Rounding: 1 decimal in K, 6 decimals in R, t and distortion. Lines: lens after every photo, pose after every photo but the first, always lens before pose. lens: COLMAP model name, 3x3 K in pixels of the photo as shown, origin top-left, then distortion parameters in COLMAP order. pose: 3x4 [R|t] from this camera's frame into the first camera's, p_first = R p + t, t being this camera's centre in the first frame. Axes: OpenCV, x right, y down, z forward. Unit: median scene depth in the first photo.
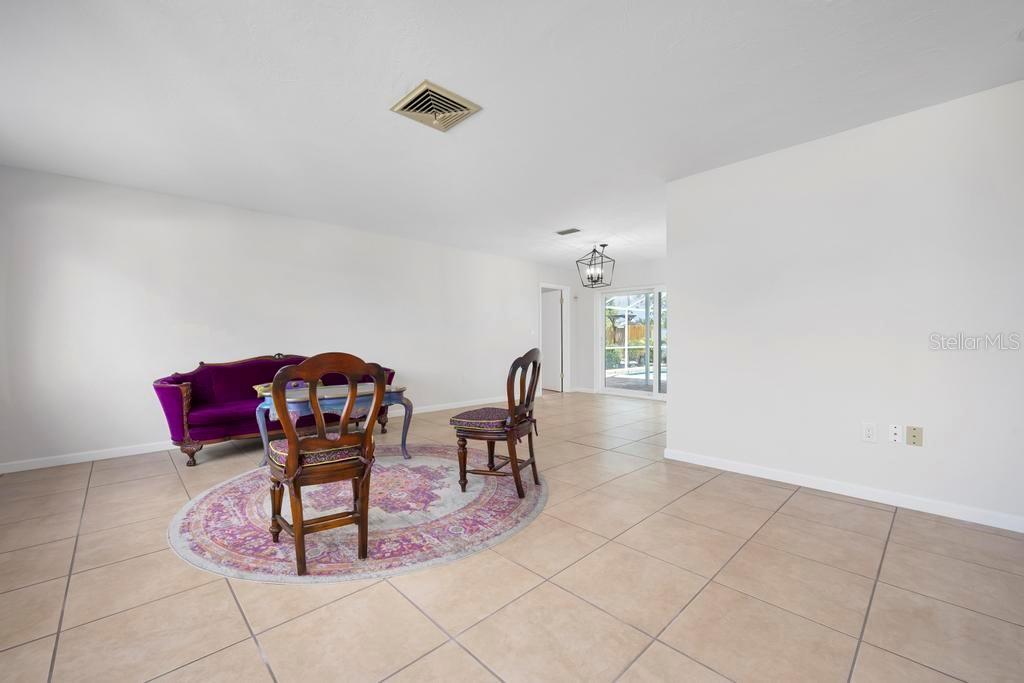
lens RADIAL K [[413.5, 0, 516.8], [0, 413.5, 342.7], [0, 0, 1]] dist [0.003107, 0.000175]
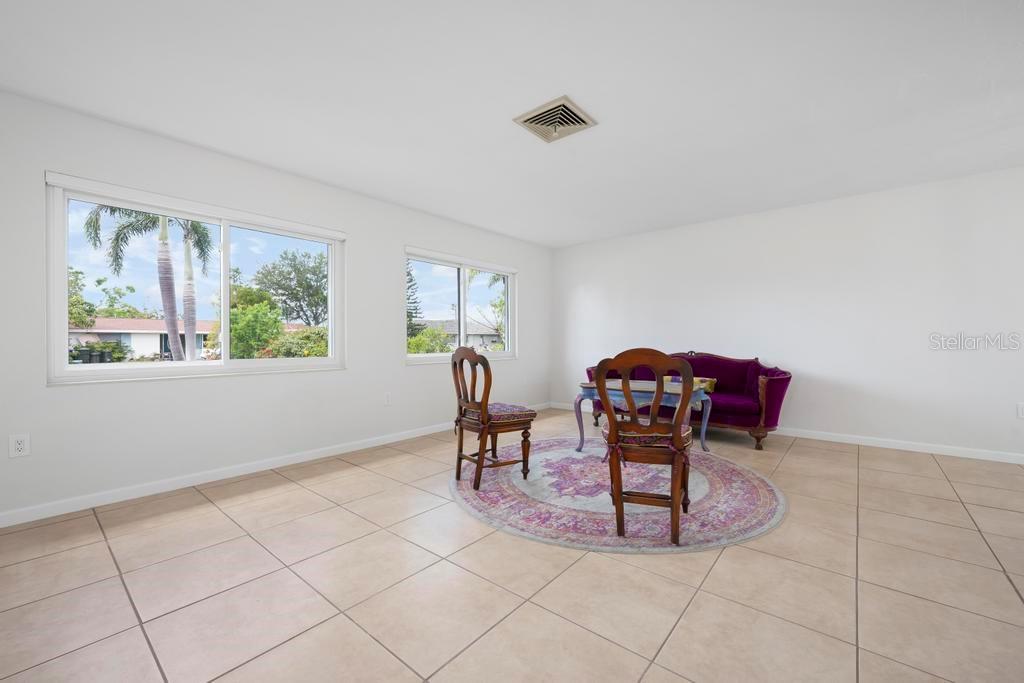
lens RADIAL K [[413.5, 0, 516.8], [0, 413.5, 342.7], [0, 0, 1]] dist [0.003107, 0.000175]
pose [[0.103334, 0.004230, -0.994638, 0.781902], [-0.002885, 0.999988, 0.003953, 0.001588], [0.994643, 0.002461, 0.103345, 0.720235]]
